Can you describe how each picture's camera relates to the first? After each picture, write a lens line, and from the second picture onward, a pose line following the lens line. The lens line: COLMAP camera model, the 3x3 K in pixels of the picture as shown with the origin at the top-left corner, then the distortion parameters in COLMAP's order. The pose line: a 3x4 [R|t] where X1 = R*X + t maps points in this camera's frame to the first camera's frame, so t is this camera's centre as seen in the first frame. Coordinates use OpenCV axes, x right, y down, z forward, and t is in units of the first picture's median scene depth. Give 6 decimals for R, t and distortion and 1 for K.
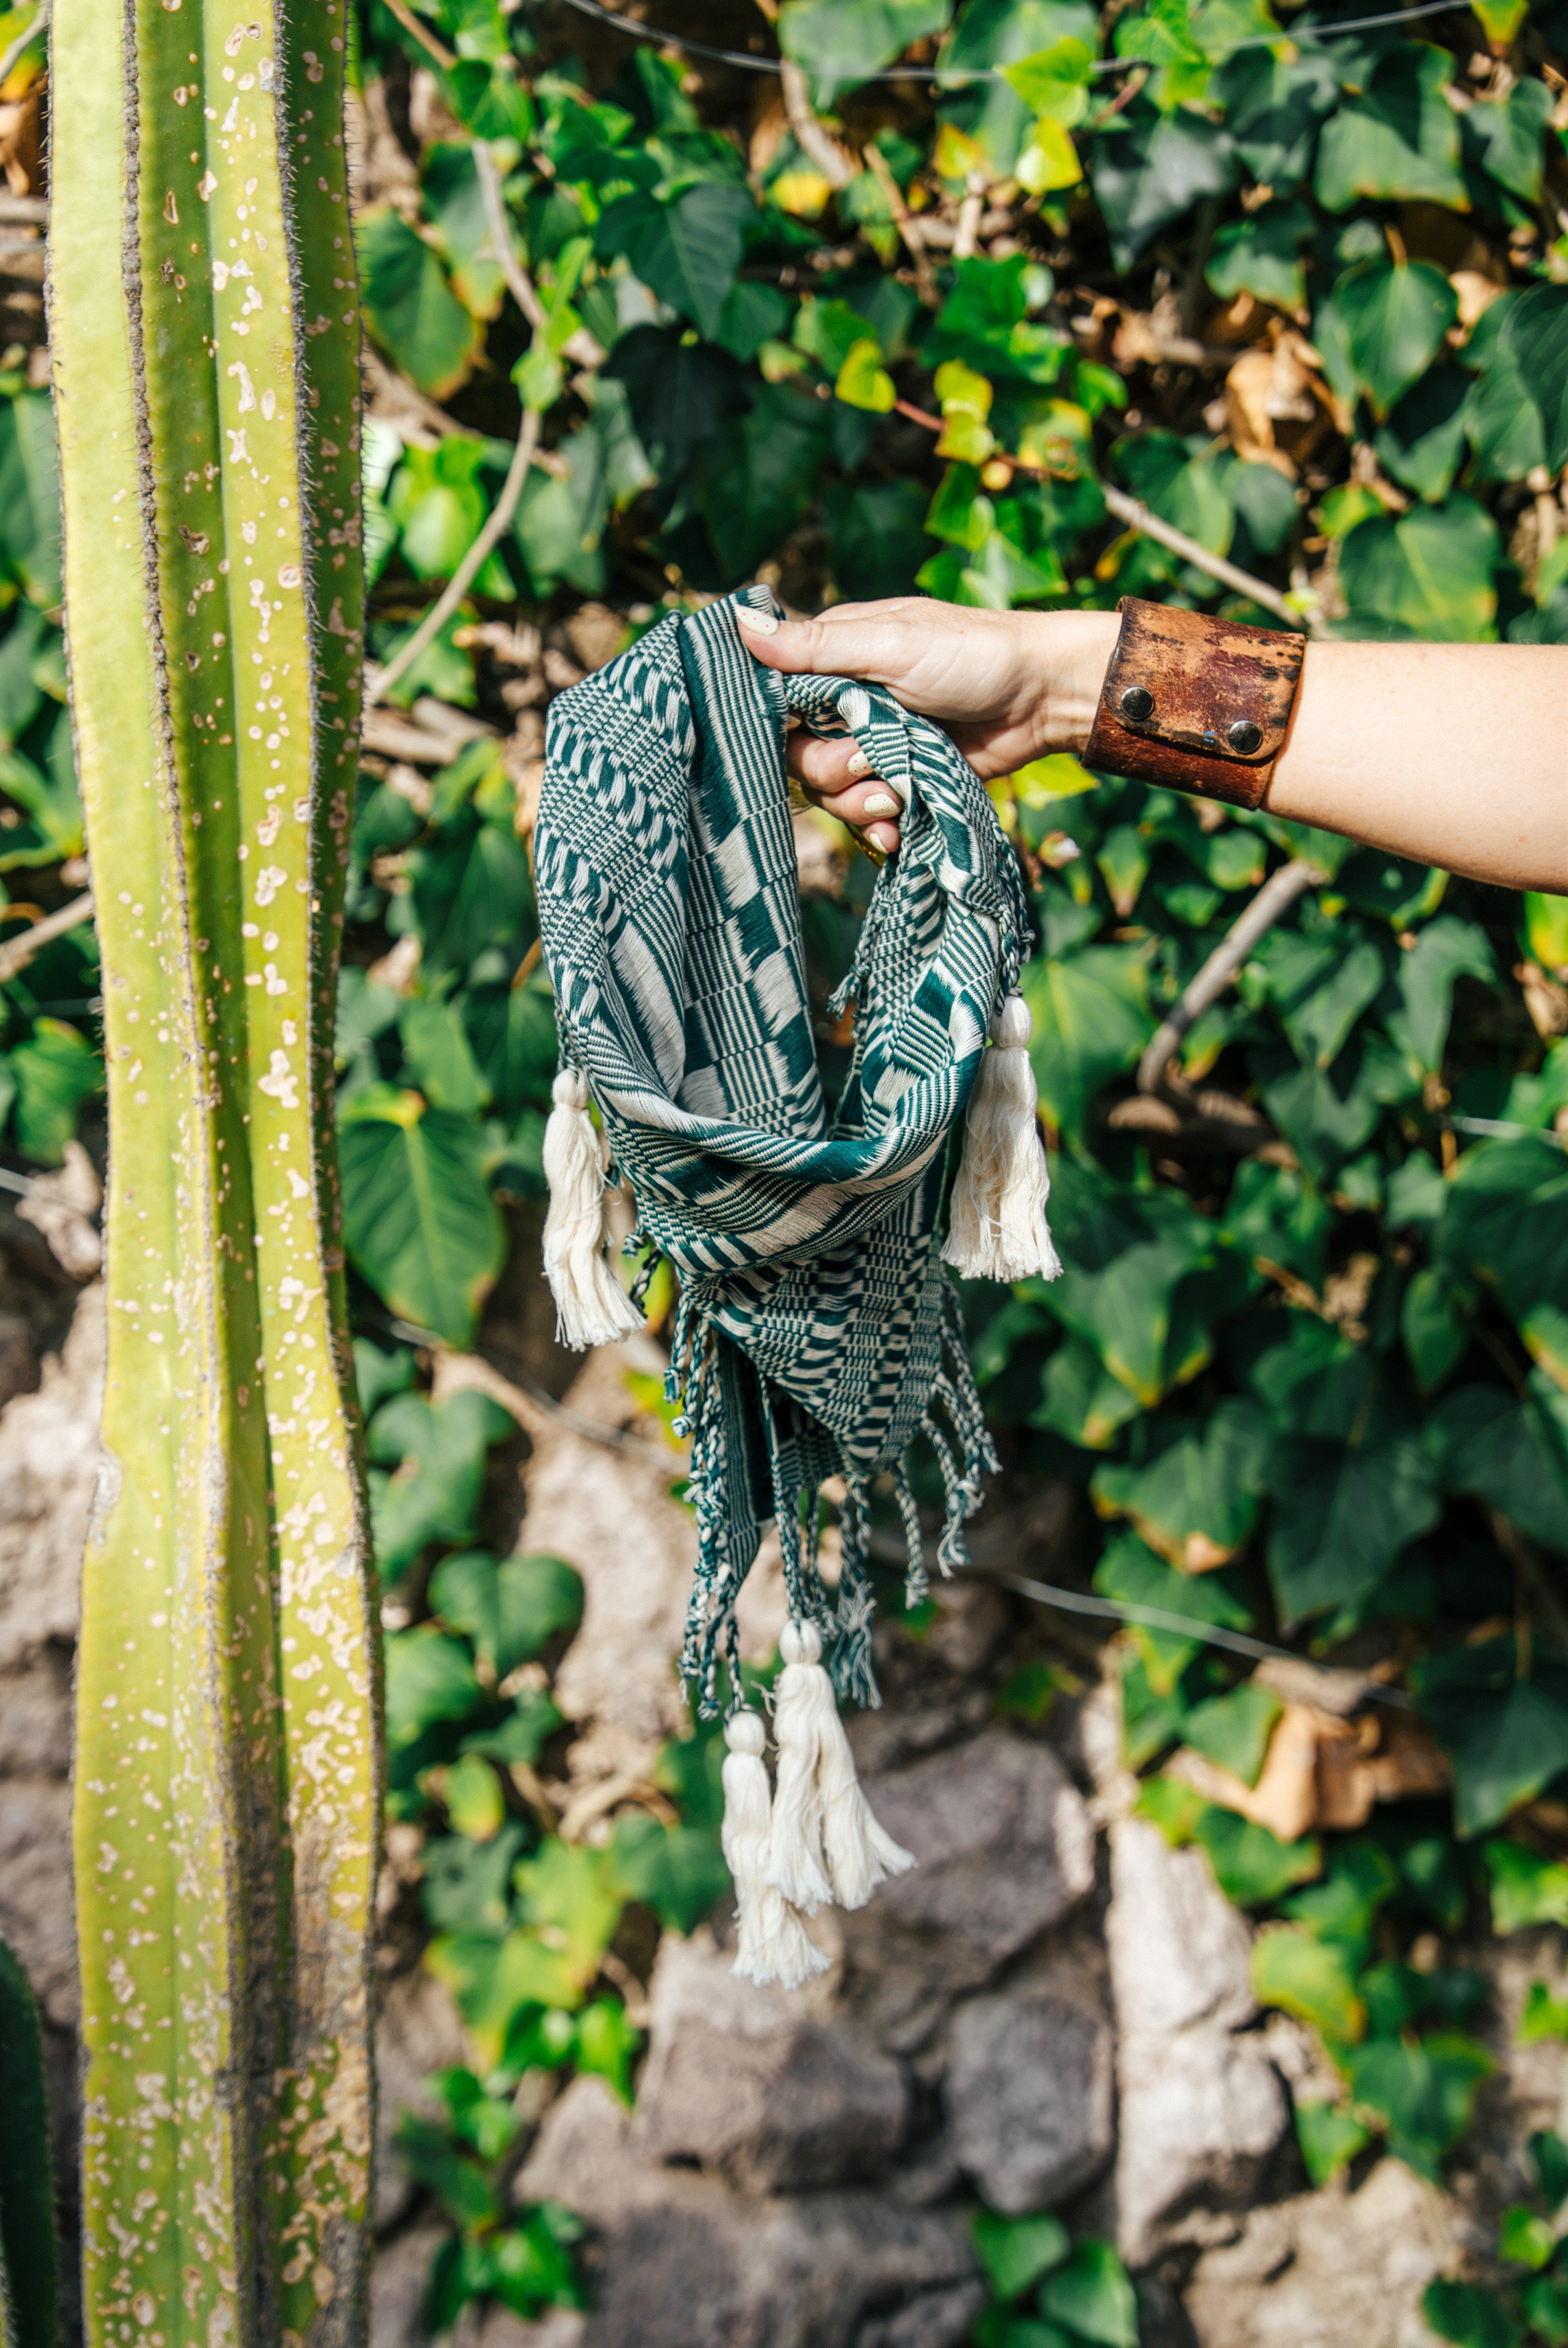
lens RADIAL K [[3972.9, 0, 803.7], [0, 3972.9, 1175.9], [0, 0, 1]] dist [0.242035, -0.045127]
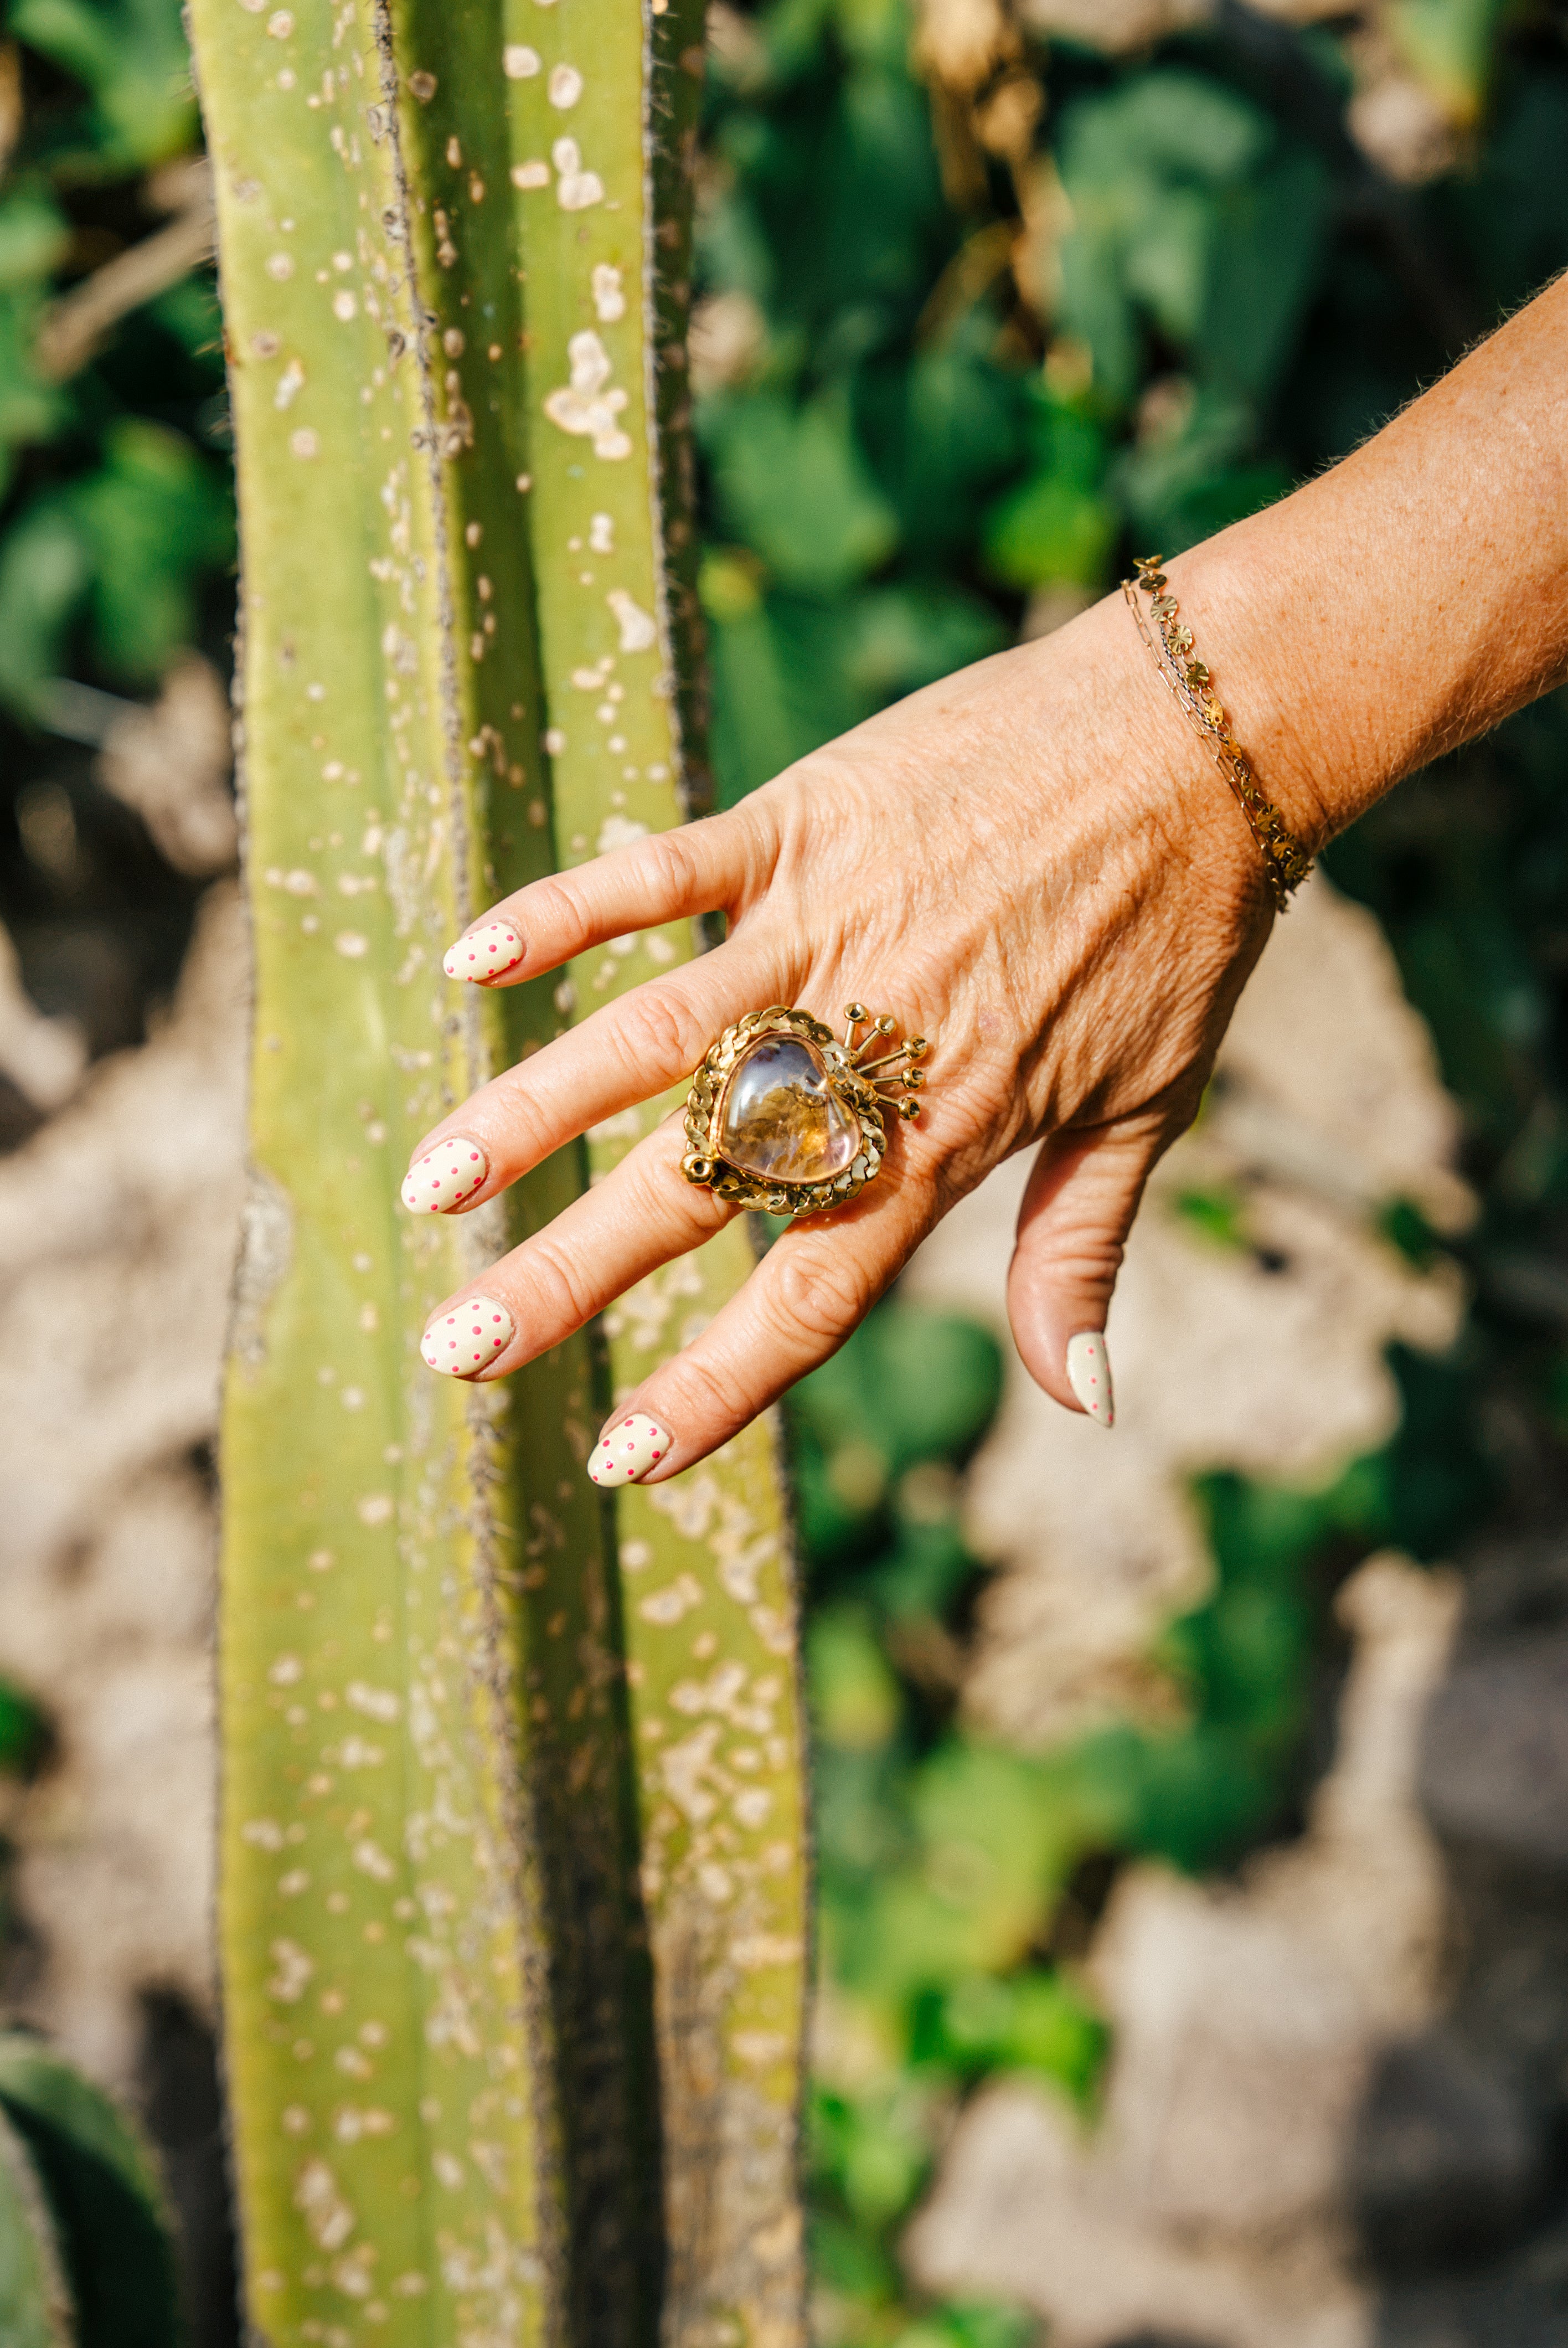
lens RADIAL K [[3972.9, 0, 803.7], [0, 3972.9, 1175.9], [0, 0, 1]] dist [0.242035, -0.045127]
pose [[0.999163, -0.015425, -0.037890, -0.087822], [0.018672, 0.996044, 0.086879, 0.026918], [0.036400, -0.087514, 0.995498, 0.508676]]
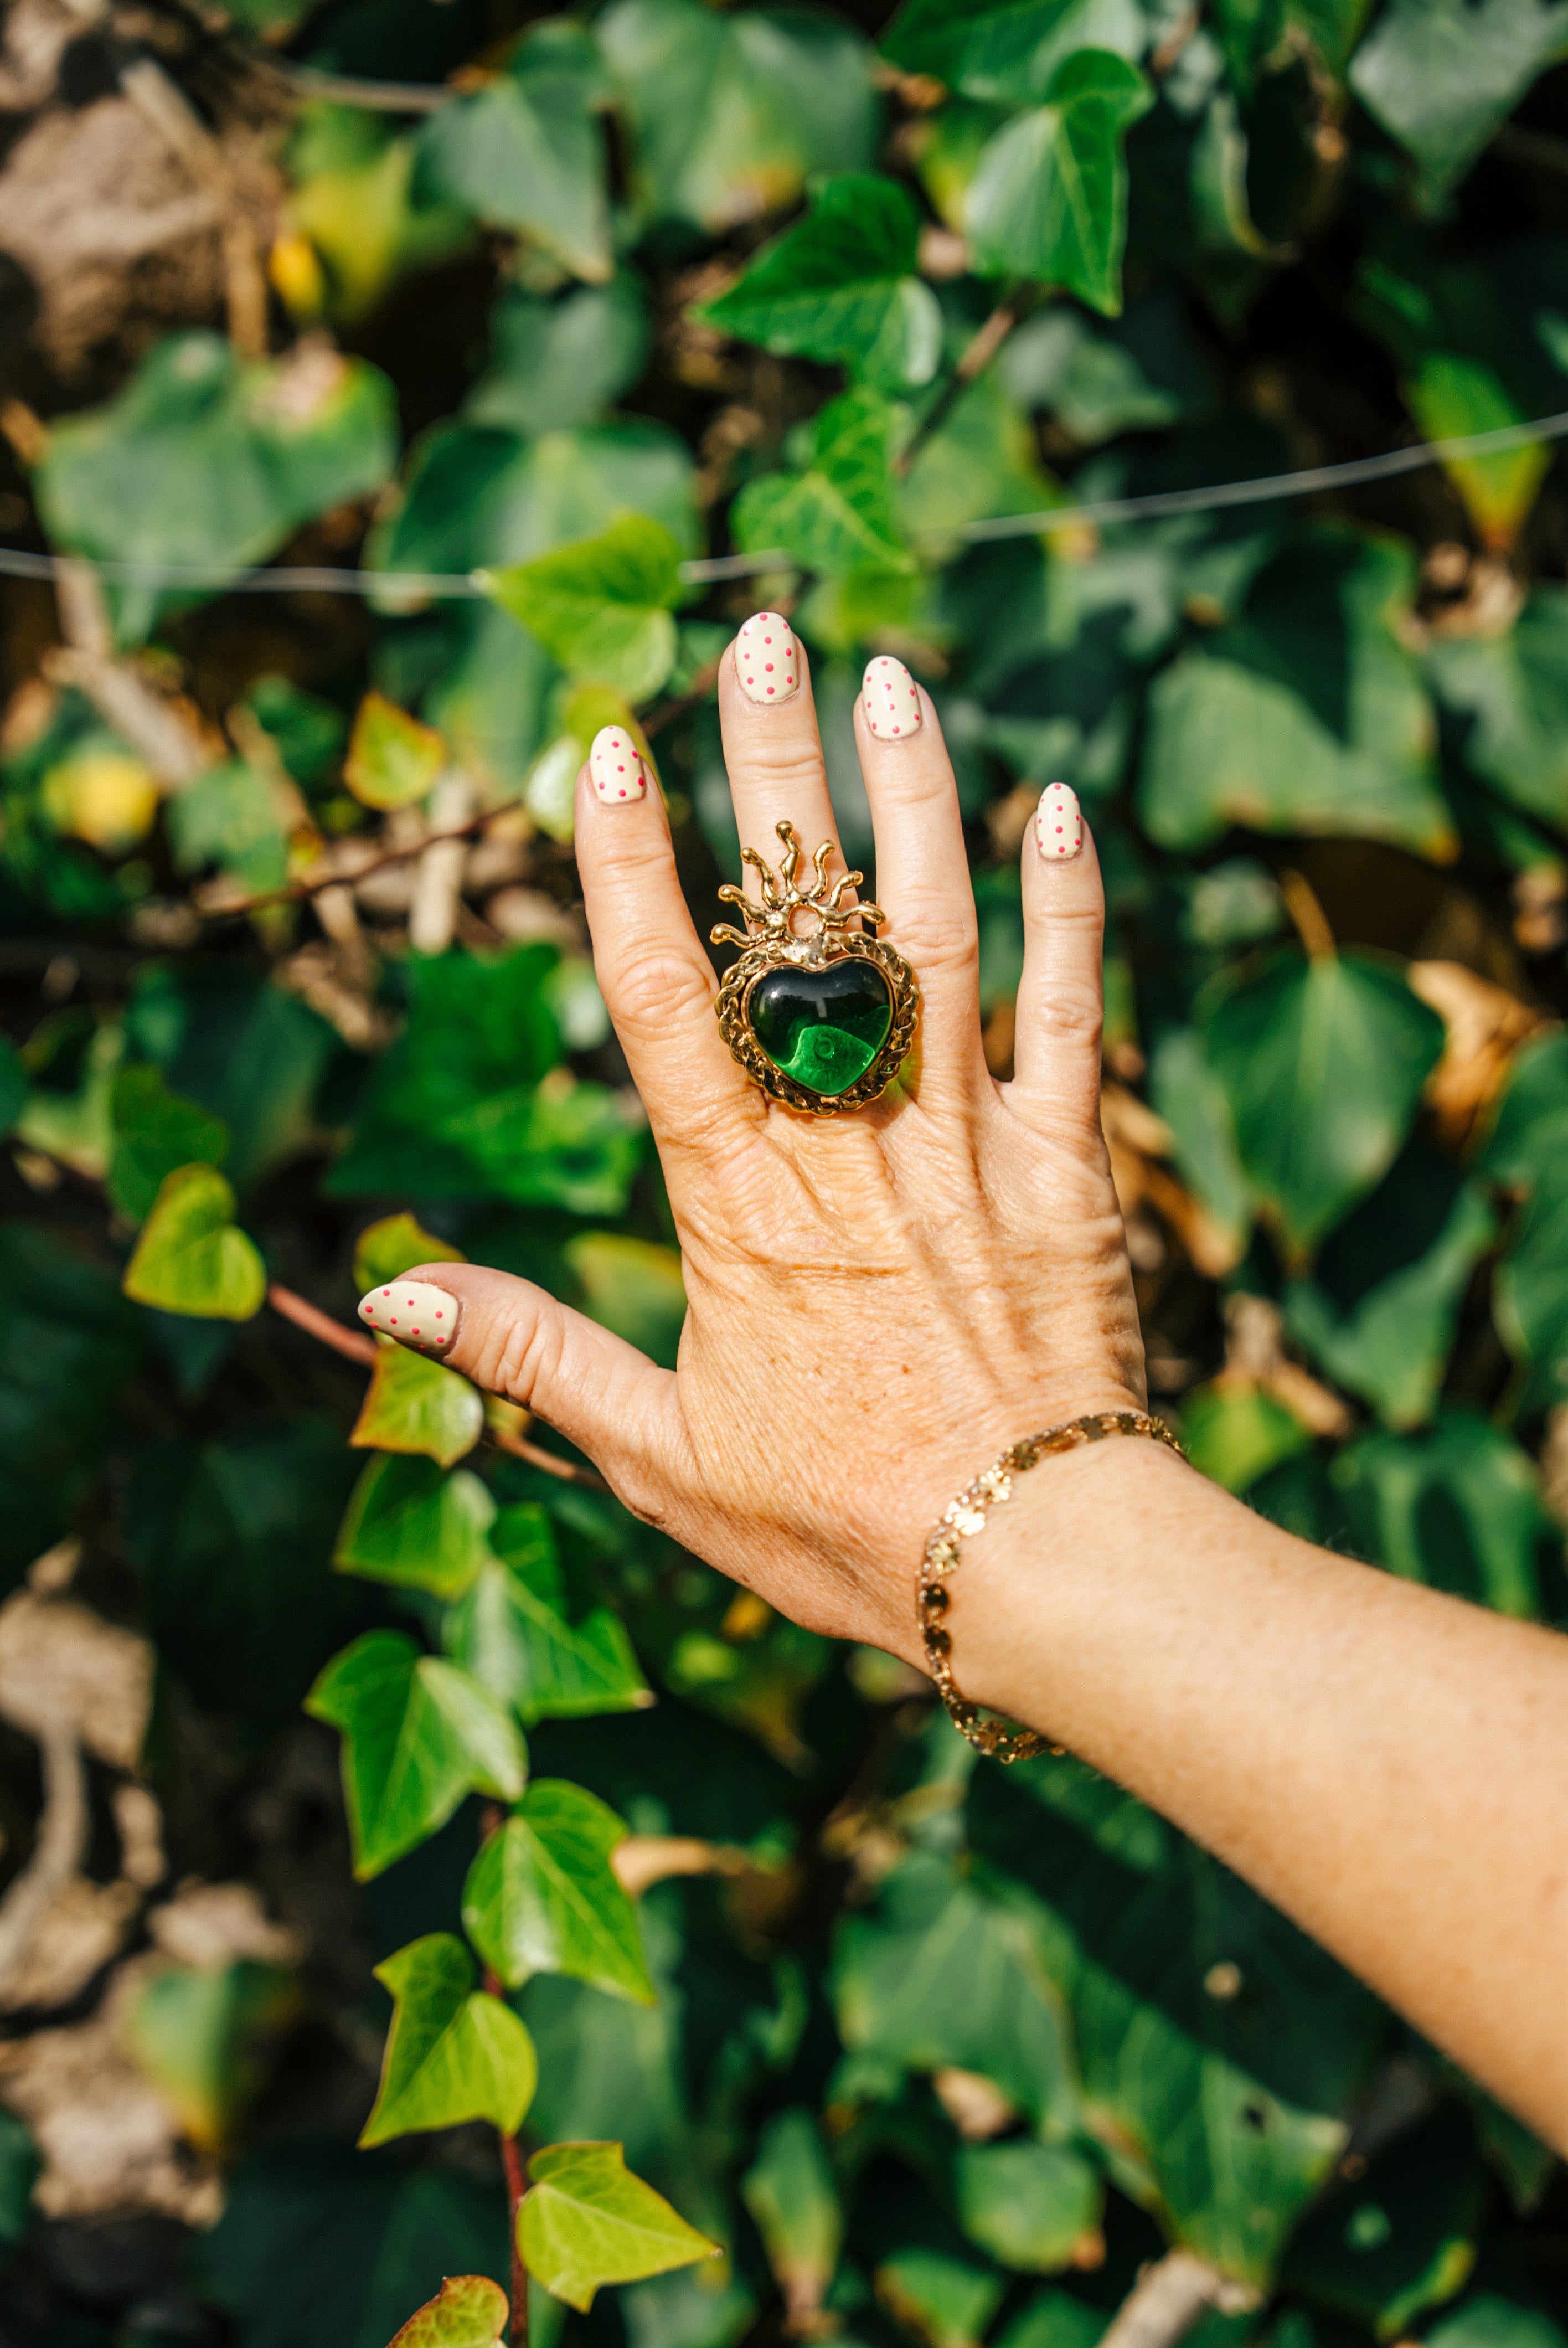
lens RADIAL K [[4405.5, 0, 822.3], [0, 4405.5, 1178.7], [0, 0, 1]] dist [0.265543, 0.123004]
pose [[0.994799, -0.014603, 0.100806, 0.040816], [0.025456, 0.993907, -0.107238, -0.178193], [-0.098626, 0.109246, 0.989110, 0.596484]]
